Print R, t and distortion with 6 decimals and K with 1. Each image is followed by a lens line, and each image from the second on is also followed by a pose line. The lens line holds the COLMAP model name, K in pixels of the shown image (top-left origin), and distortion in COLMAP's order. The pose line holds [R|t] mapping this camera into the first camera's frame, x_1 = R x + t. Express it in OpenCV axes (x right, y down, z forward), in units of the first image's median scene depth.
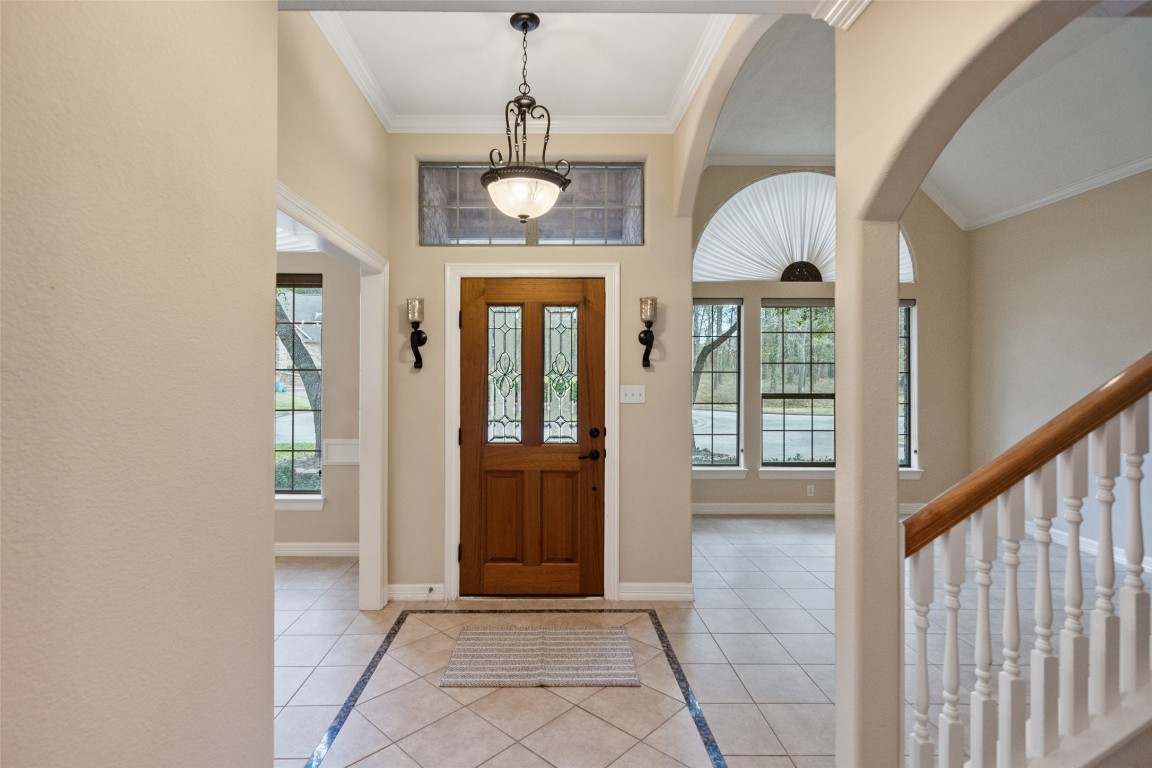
lens RADIAL K [[558.4, 0, 571.0], [0, 558.4, 374.4], [0, 0, 1]] dist [-0.000341, -0.000006]
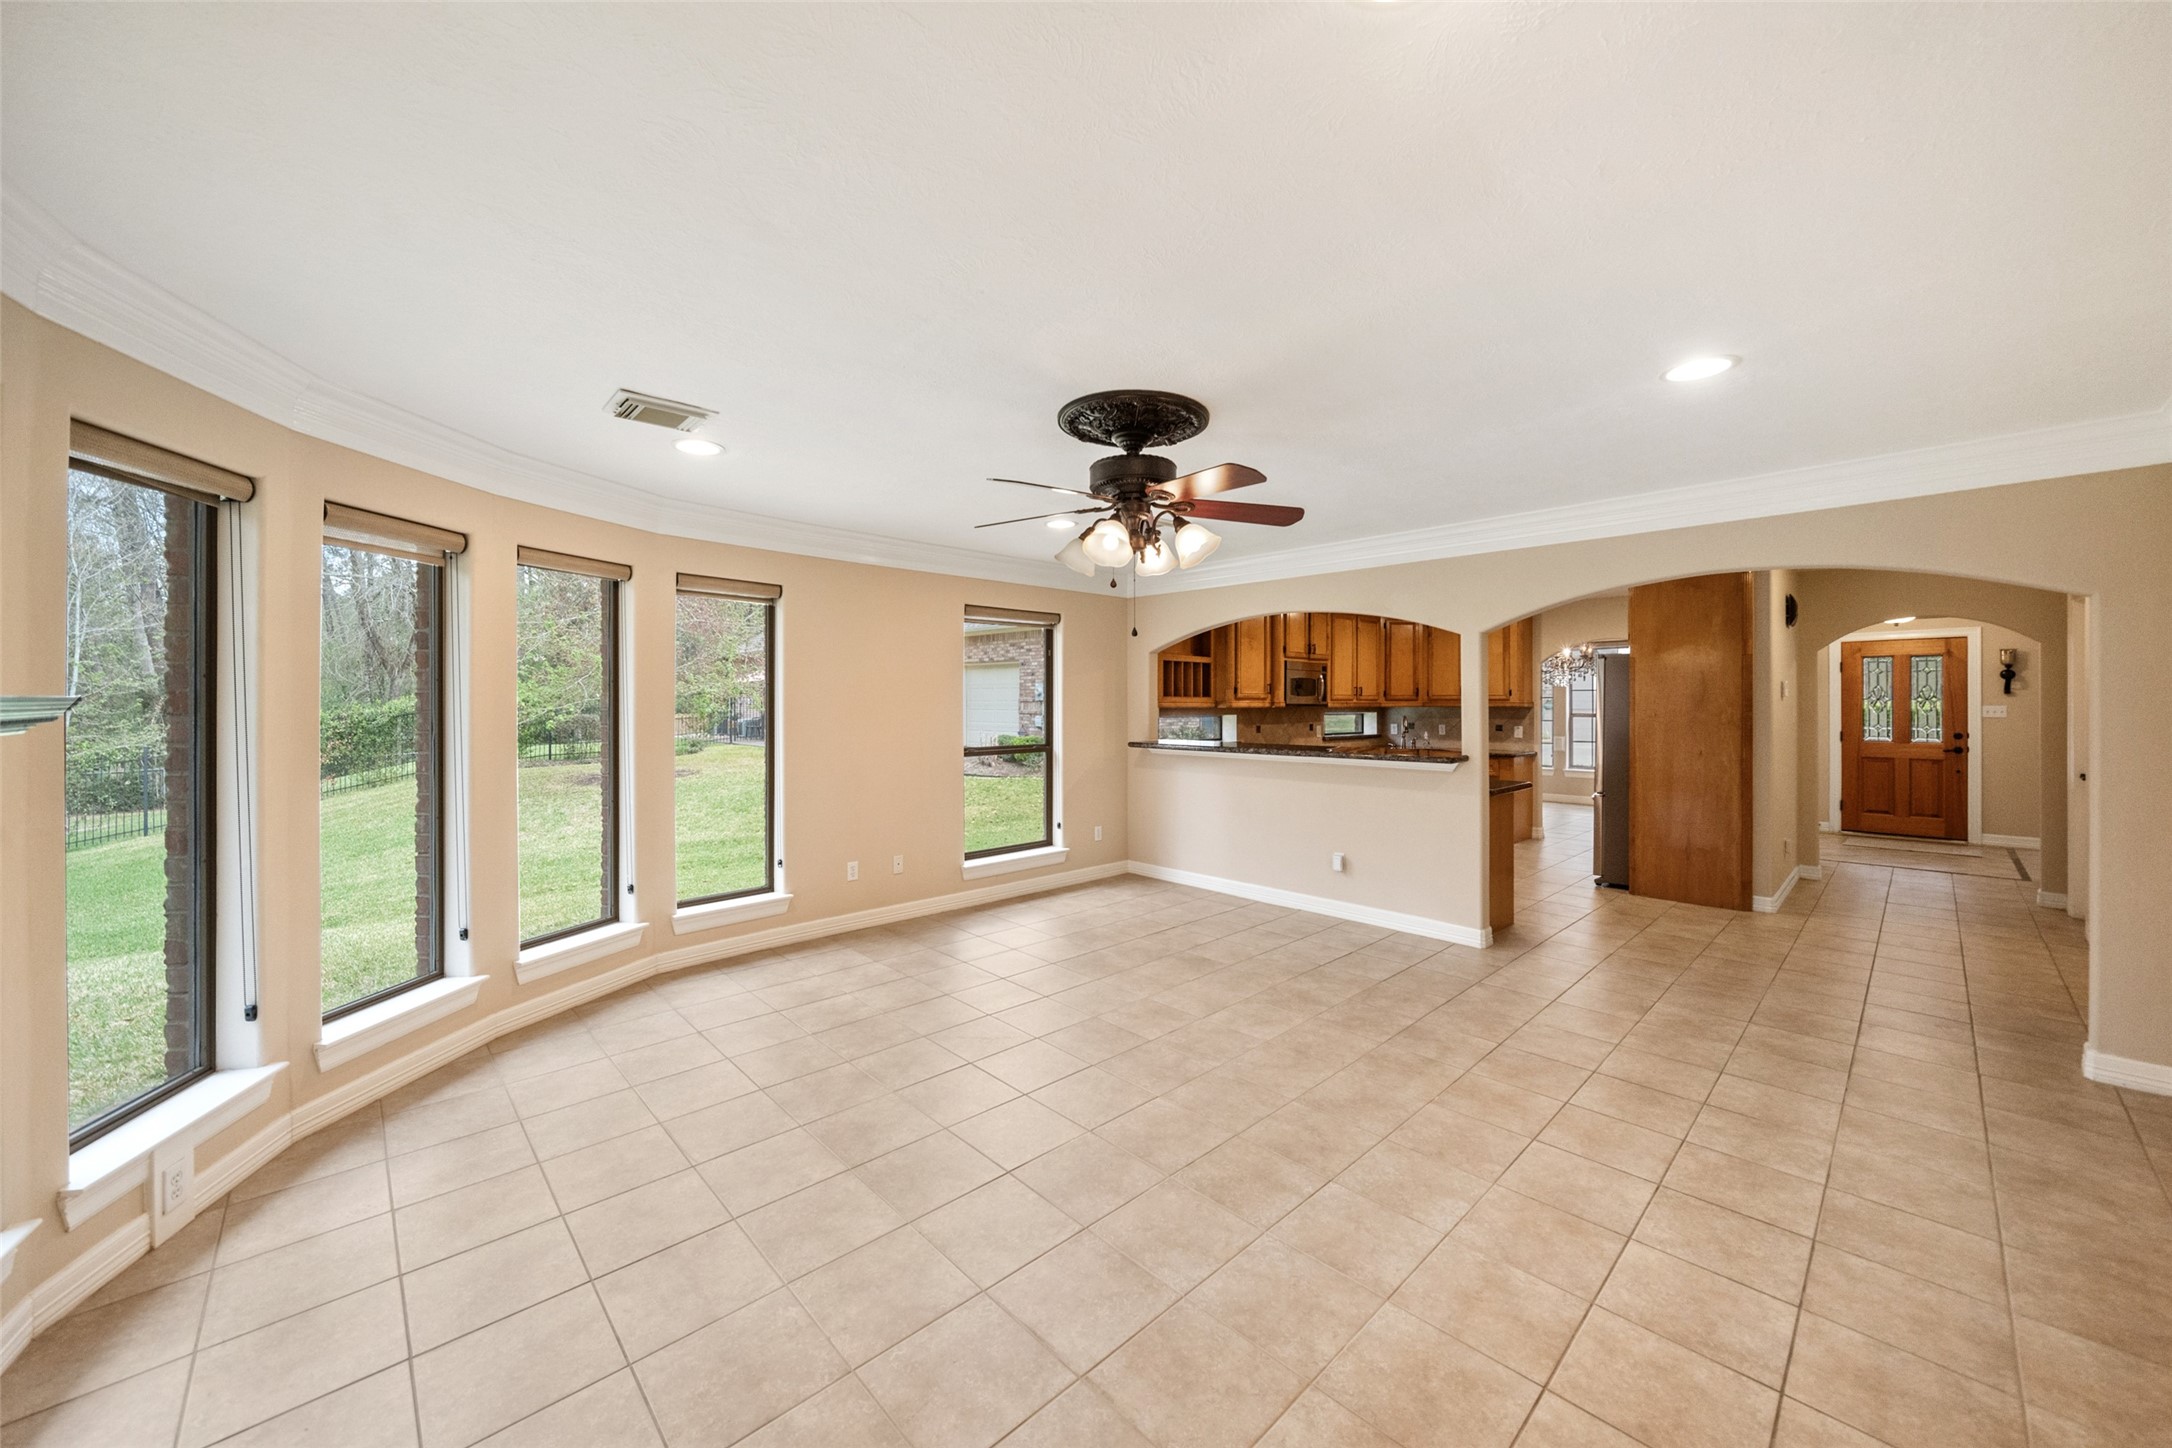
lens RADIAL K [[804.1, 0, 1091.1], [0, 804.1, 707.0], [0, 0, 1]] dist [-0.001041, -0.000173]
pose [[0.660399, -0.002960, -0.750909, 0.127284], [-0.002052, 0.999981, -0.005746, 0.041032], [0.750912, 0.005336, 0.660381, -2.314553]]
